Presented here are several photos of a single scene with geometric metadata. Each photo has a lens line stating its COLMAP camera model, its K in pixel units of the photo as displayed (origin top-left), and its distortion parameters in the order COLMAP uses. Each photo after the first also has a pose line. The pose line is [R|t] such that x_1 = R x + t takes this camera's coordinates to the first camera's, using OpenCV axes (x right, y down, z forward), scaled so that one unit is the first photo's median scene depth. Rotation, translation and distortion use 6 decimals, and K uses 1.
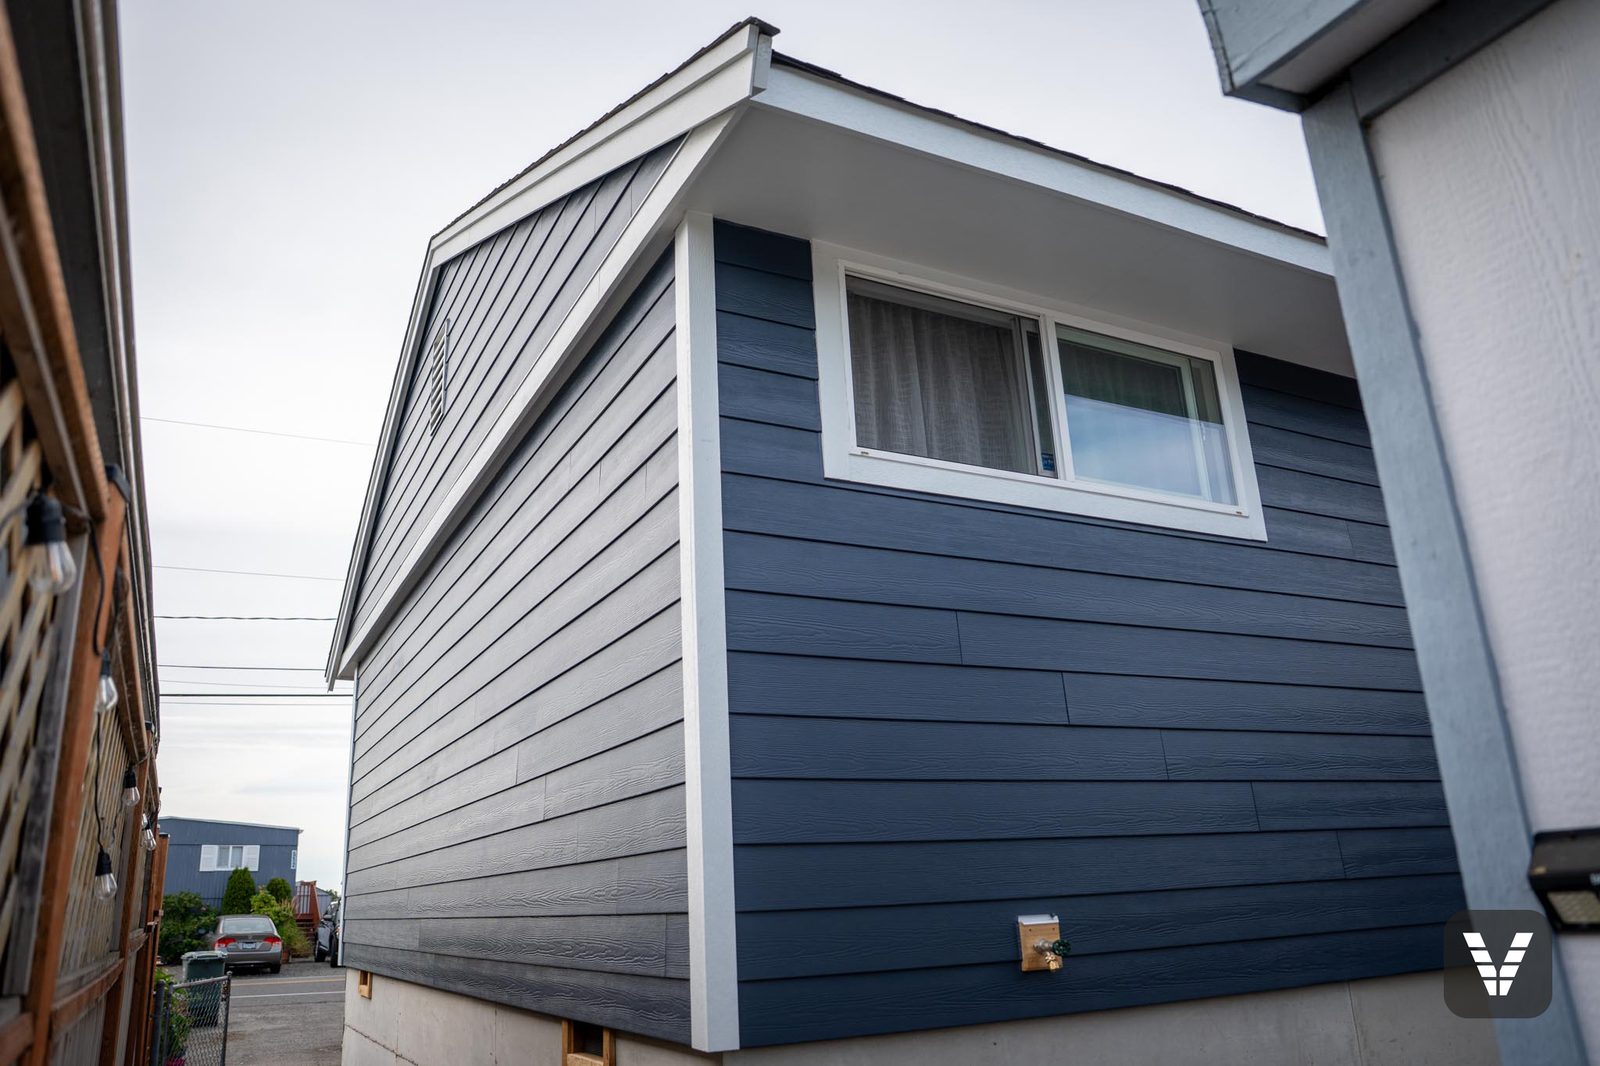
lens RADIAL K [[1147.2, 0, 762.2], [0, 1147.2, 533.2], [0, 0, 1]] dist [-0.096326, 0.066427]
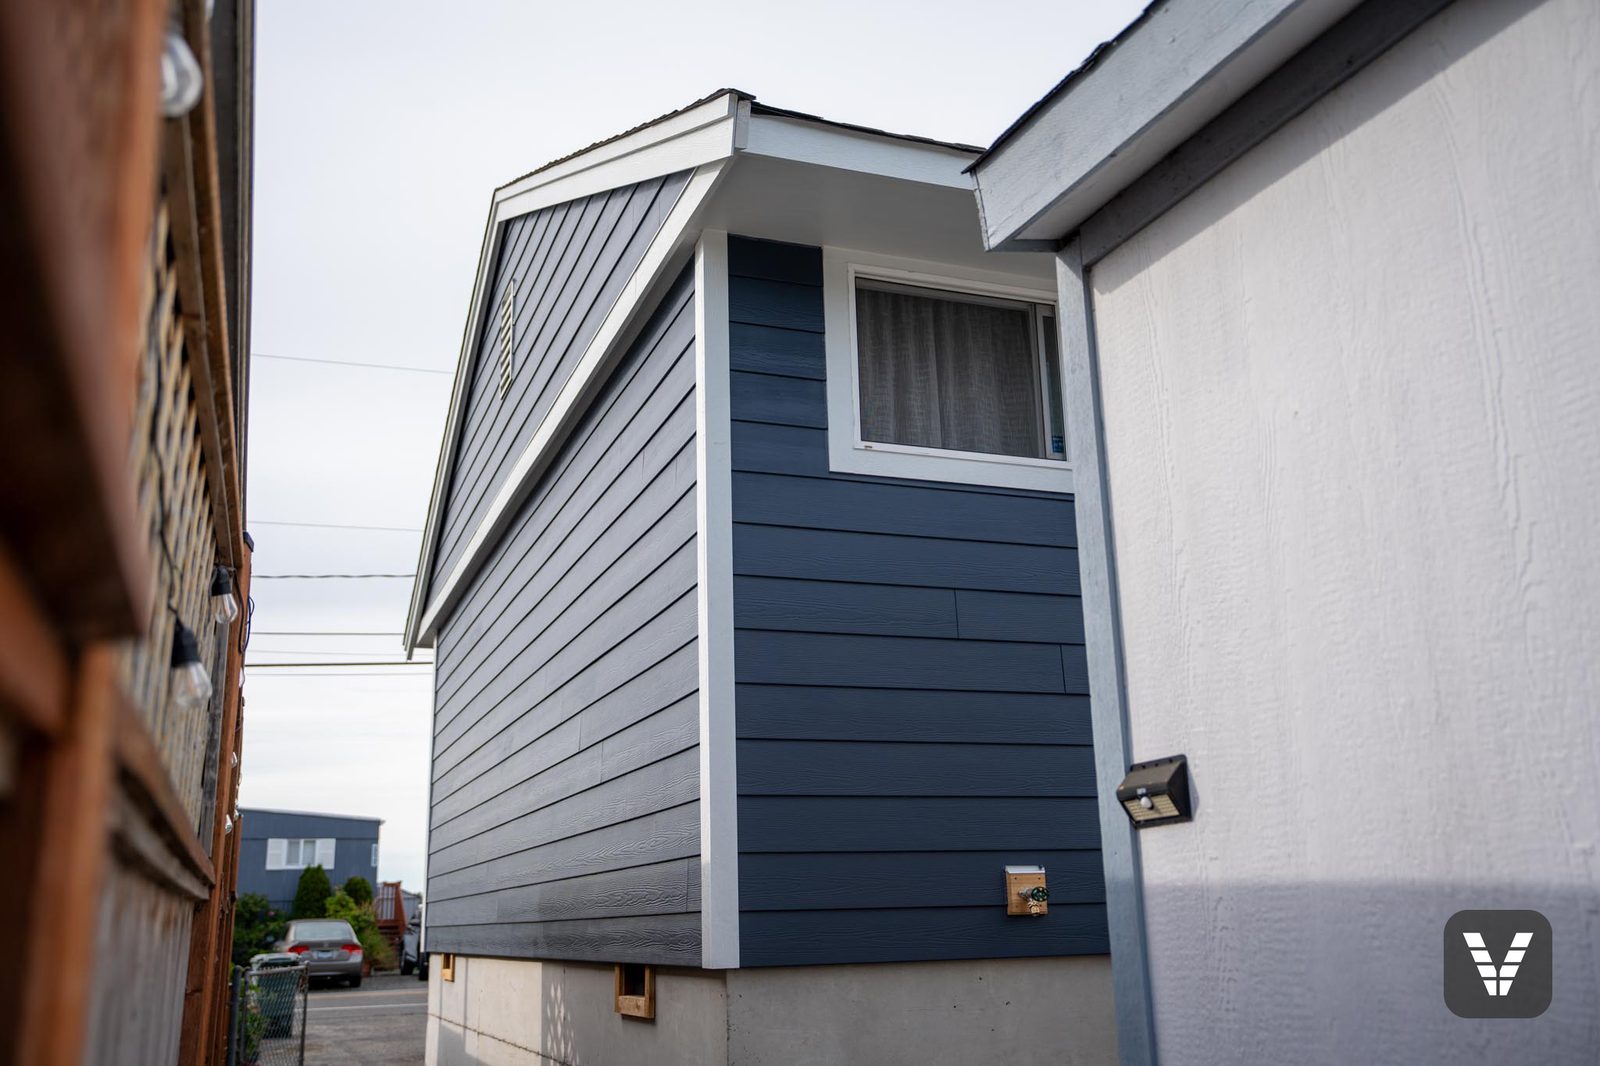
lens RADIAL K [[1390.6, 0, 796.5], [0, 1390.6, 515.5], [0, 0, 1]] dist [-0.001193, 0.000981]
pose [[0.995514, -0.014788, -0.093454, 0.123030], [0.018462, 0.999085, 0.038567, -0.048518], [0.092798, -0.040119, 0.994876, -0.287435]]
